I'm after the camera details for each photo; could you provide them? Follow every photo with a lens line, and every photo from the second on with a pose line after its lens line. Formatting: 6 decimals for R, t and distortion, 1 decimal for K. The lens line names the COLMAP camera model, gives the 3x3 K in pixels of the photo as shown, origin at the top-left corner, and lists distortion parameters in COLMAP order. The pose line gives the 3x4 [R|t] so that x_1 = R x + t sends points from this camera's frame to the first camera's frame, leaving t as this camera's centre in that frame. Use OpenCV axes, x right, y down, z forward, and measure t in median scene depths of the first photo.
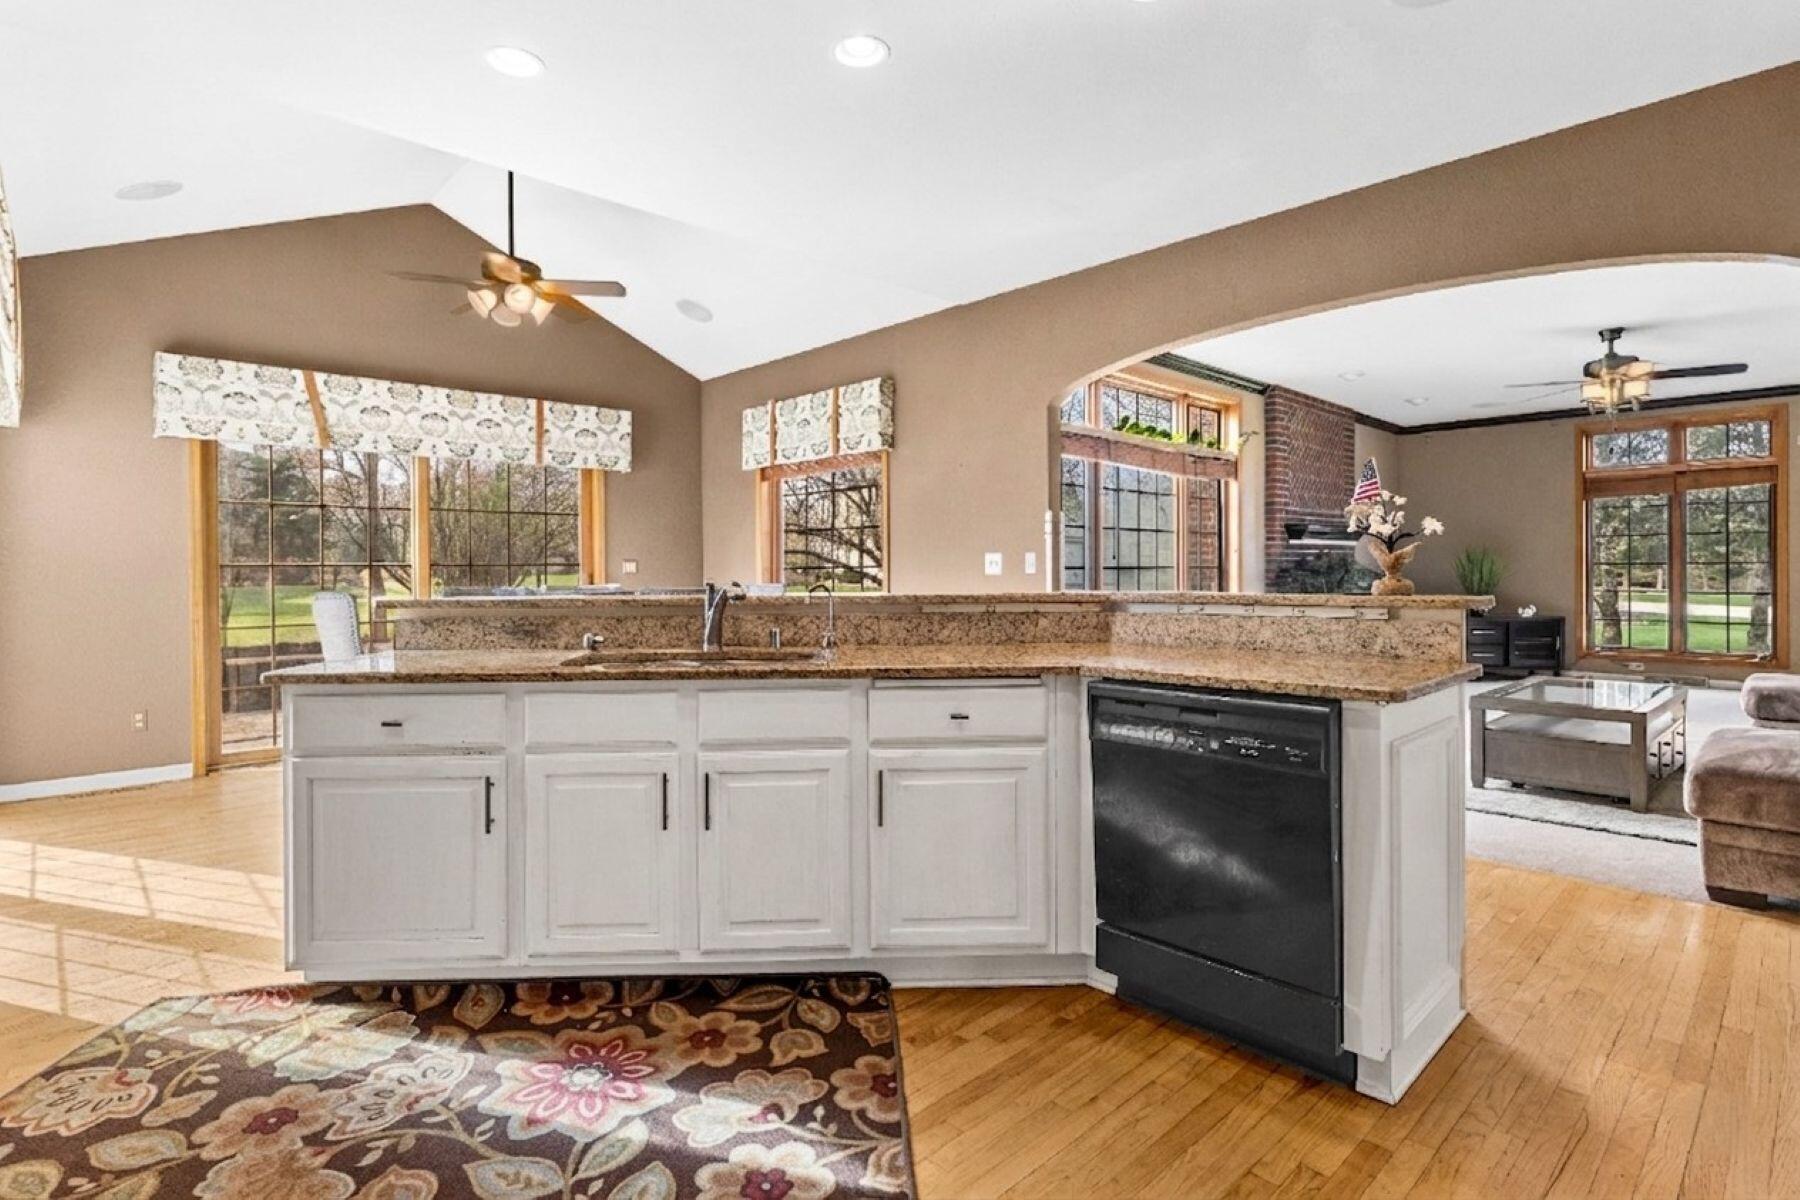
lens RADIAL K [[895.5, 0, 889.4], [0, 895.5, 594.0], [0, 0, 1]] dist [0.013299, -0.002871]
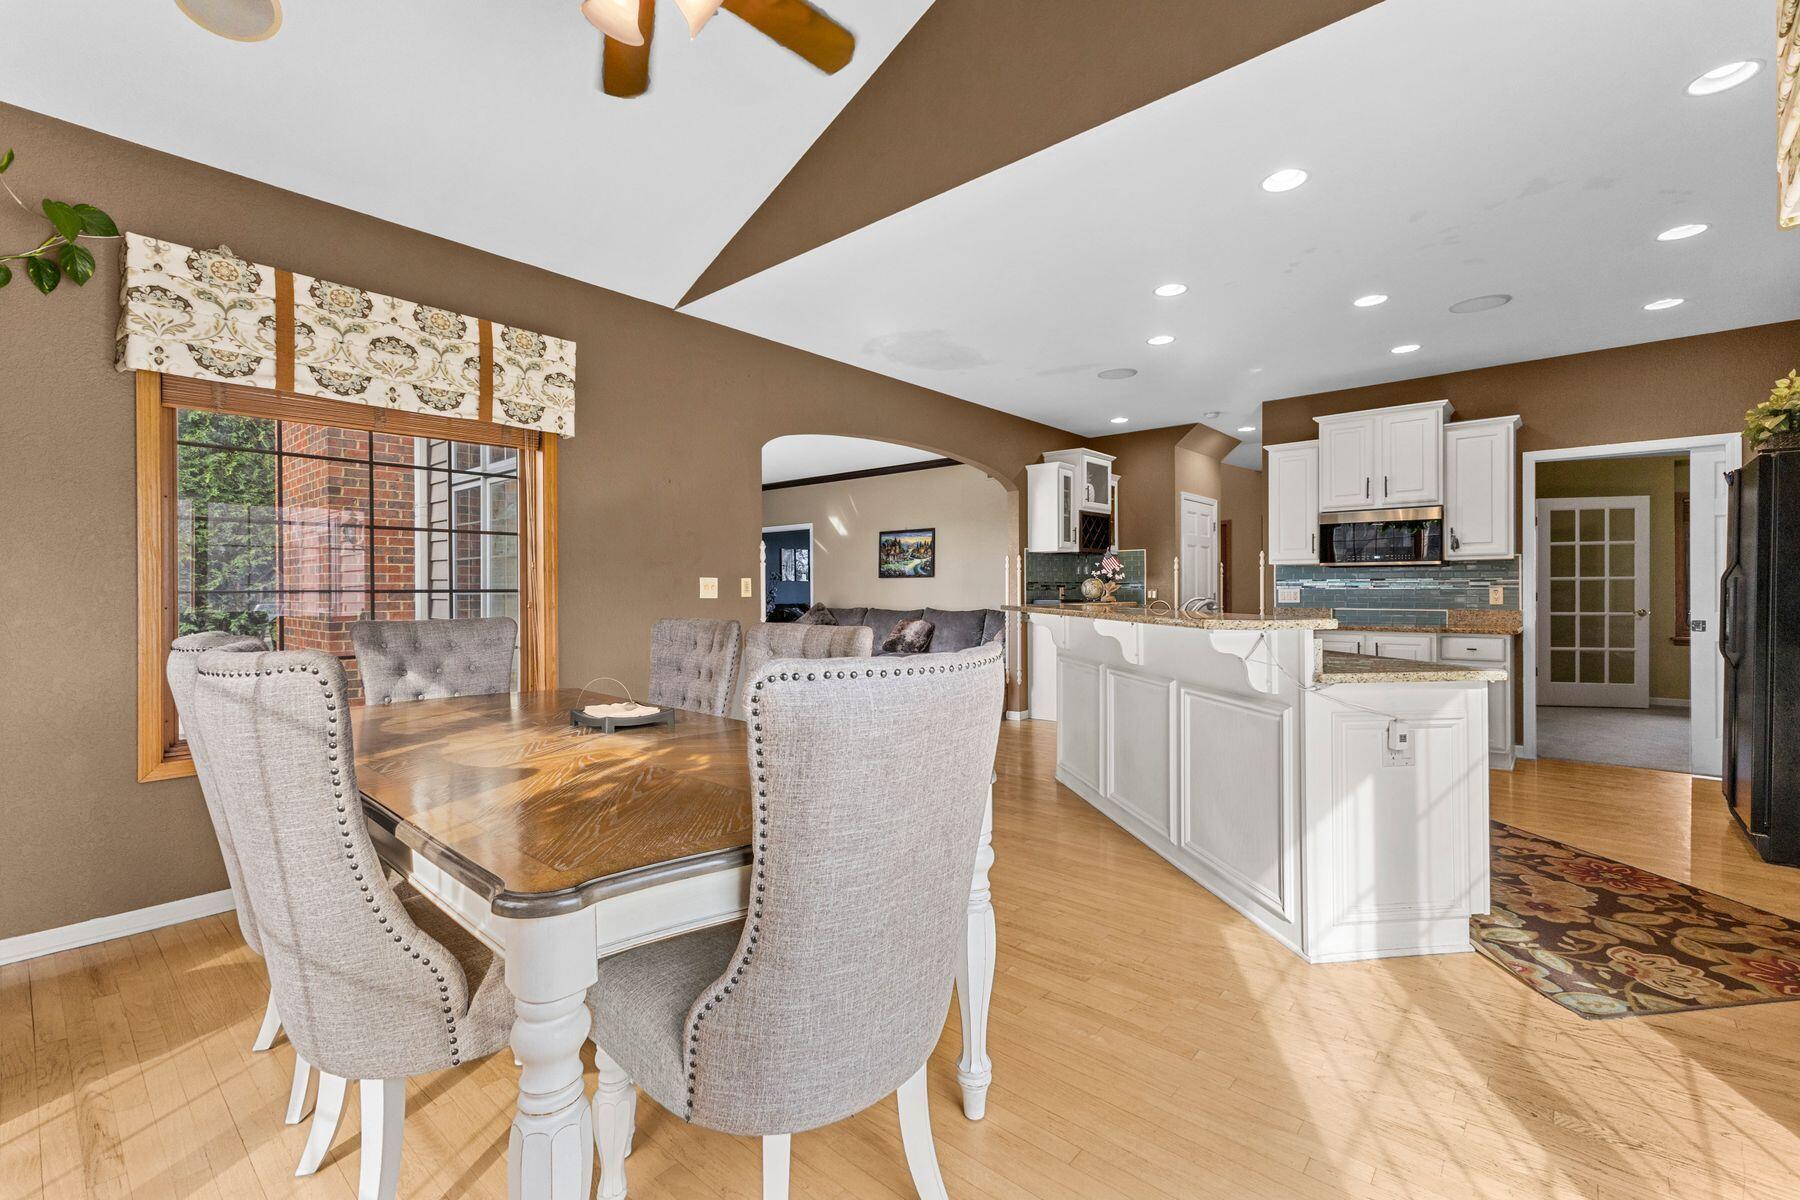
lens RADIAL K [[776.2, 0, 884.1], [0, 776.2, 596.3], [0, 0, 1]] dist [0.015816, 0.000140]
pose [[-0.089089, -0.001902, 0.996022, -1.849548], [0.031341, 0.999498, 0.004712, -0.052892], [-0.995530, 0.031636, -0.088985, 2.115776]]
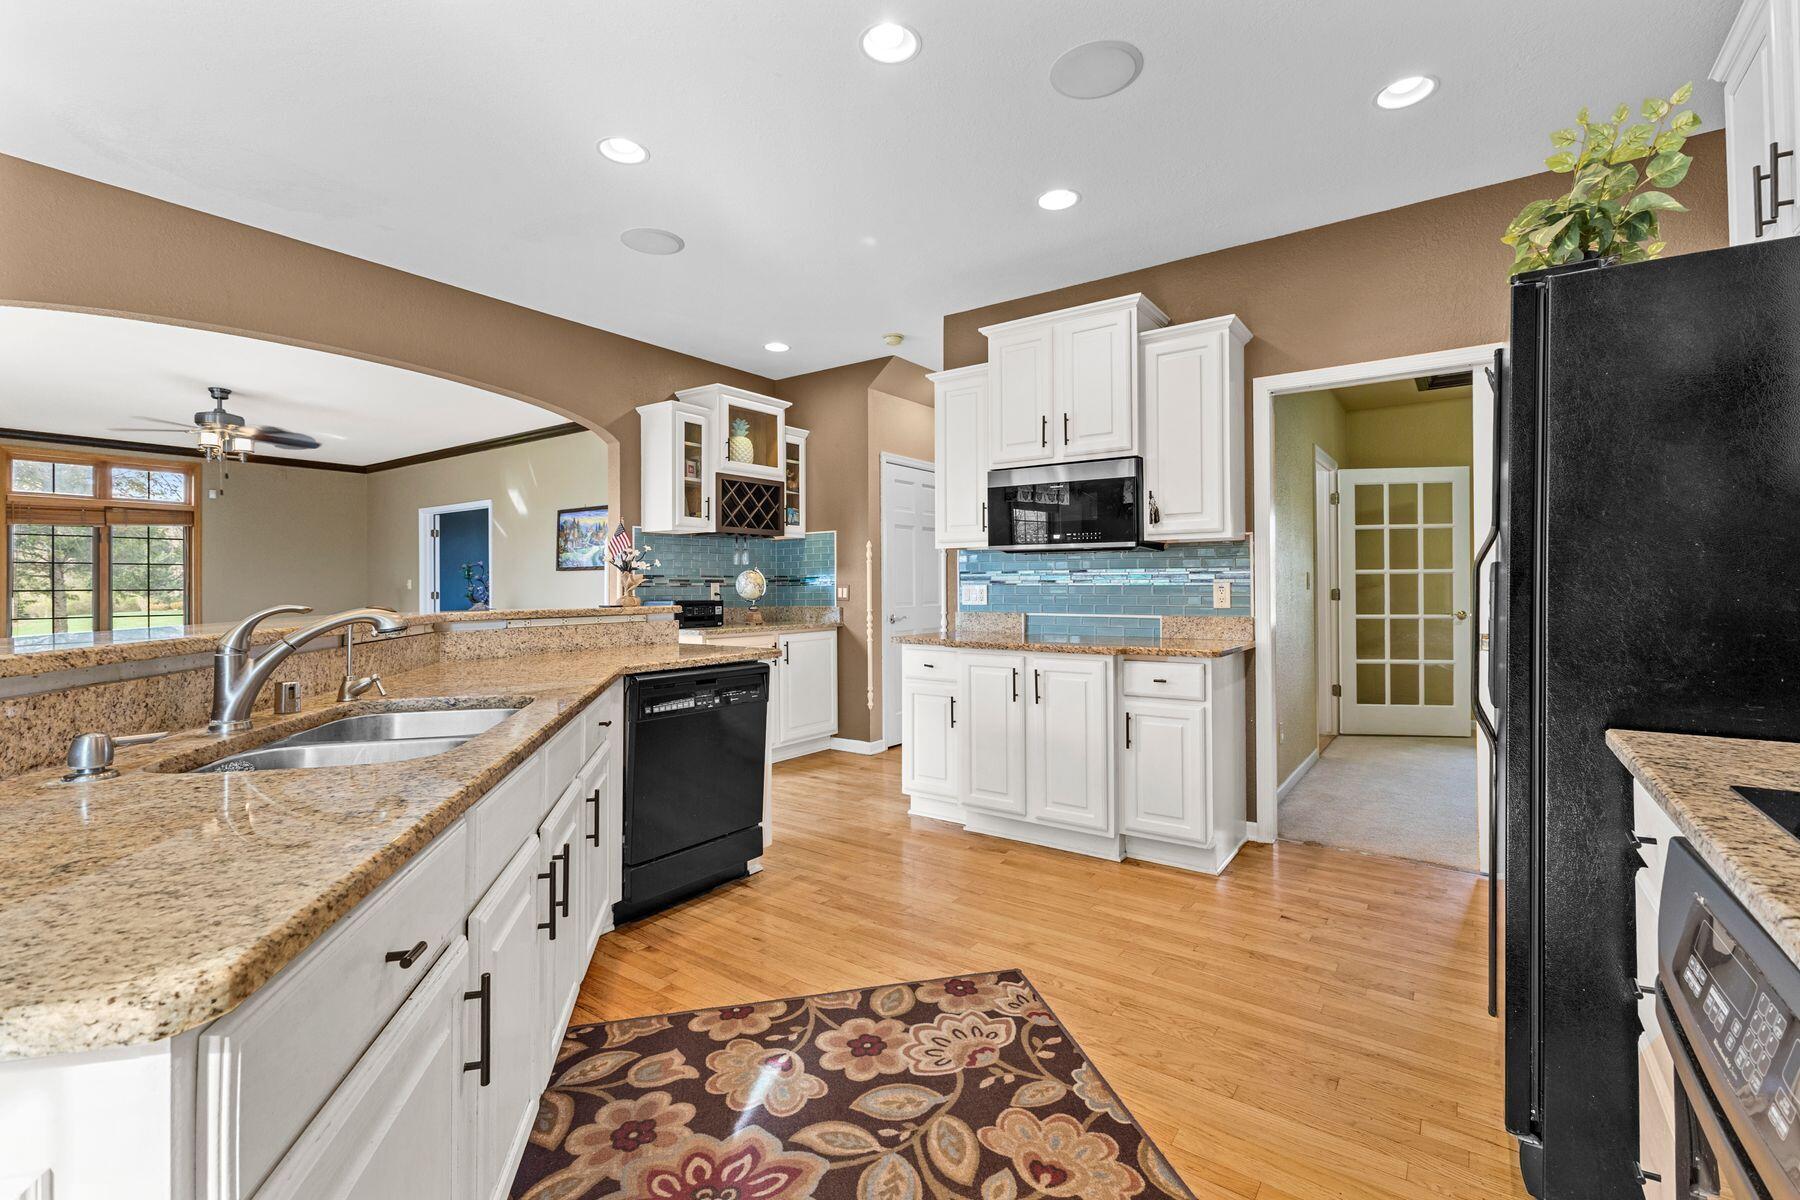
lens RADIAL K [[776.2, 0, 904.4], [0, 776.2, 586.2], [0, 0, 1]] dist [0.015816, 0.000140]
pose [[-0.180771, 0.006796, 0.983502, -1.026277], [0.032478, 0.999472, -0.000937, -0.020565], [-0.982989, 0.031772, -0.180897, 0.896681]]
